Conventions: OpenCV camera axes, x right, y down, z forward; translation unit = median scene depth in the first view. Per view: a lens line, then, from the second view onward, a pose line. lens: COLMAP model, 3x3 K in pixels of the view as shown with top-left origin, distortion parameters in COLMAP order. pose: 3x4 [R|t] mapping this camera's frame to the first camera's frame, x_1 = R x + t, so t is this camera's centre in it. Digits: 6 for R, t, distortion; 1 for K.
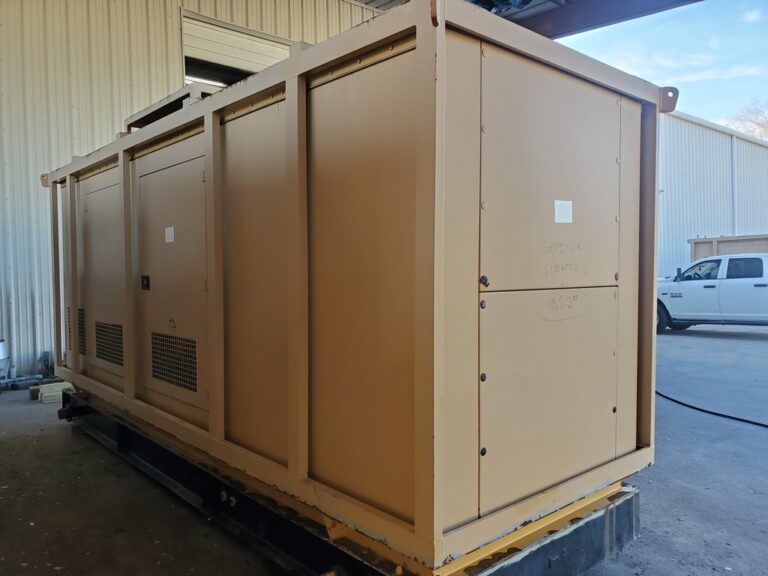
lens RADIAL K [[599.1, 0, 384.0], [0, 599.1, 288.0], [0, 0, 1]] dist [0.012070, -0.002971]
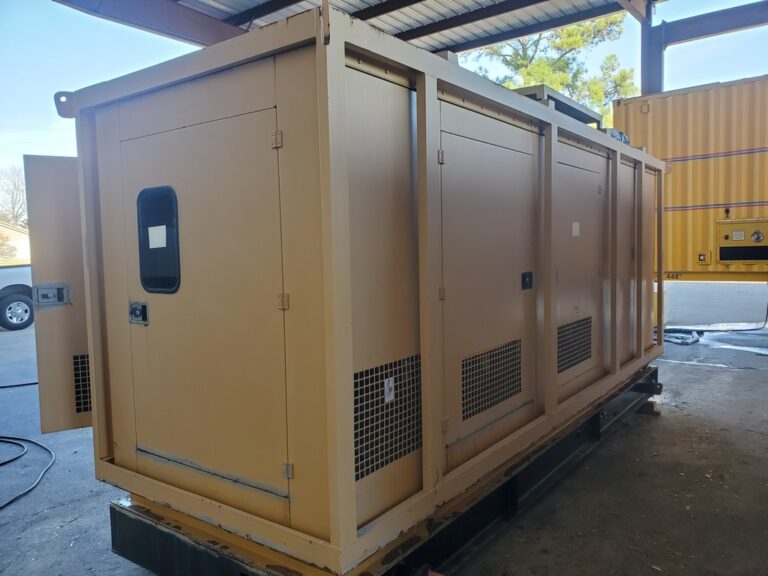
lens RADIAL K [[599.1, 0, 384.0], [0, 599.1, 288.0], [0, 0, 1]] dist [0.012070, -0.002971]
pose [[-0.201305, -0.046721, 0.978414, -1.212302], [0.075437, 0.995156, 0.063041, -0.068550], [-0.976619, 0.086499, -0.196805, 1.385684]]
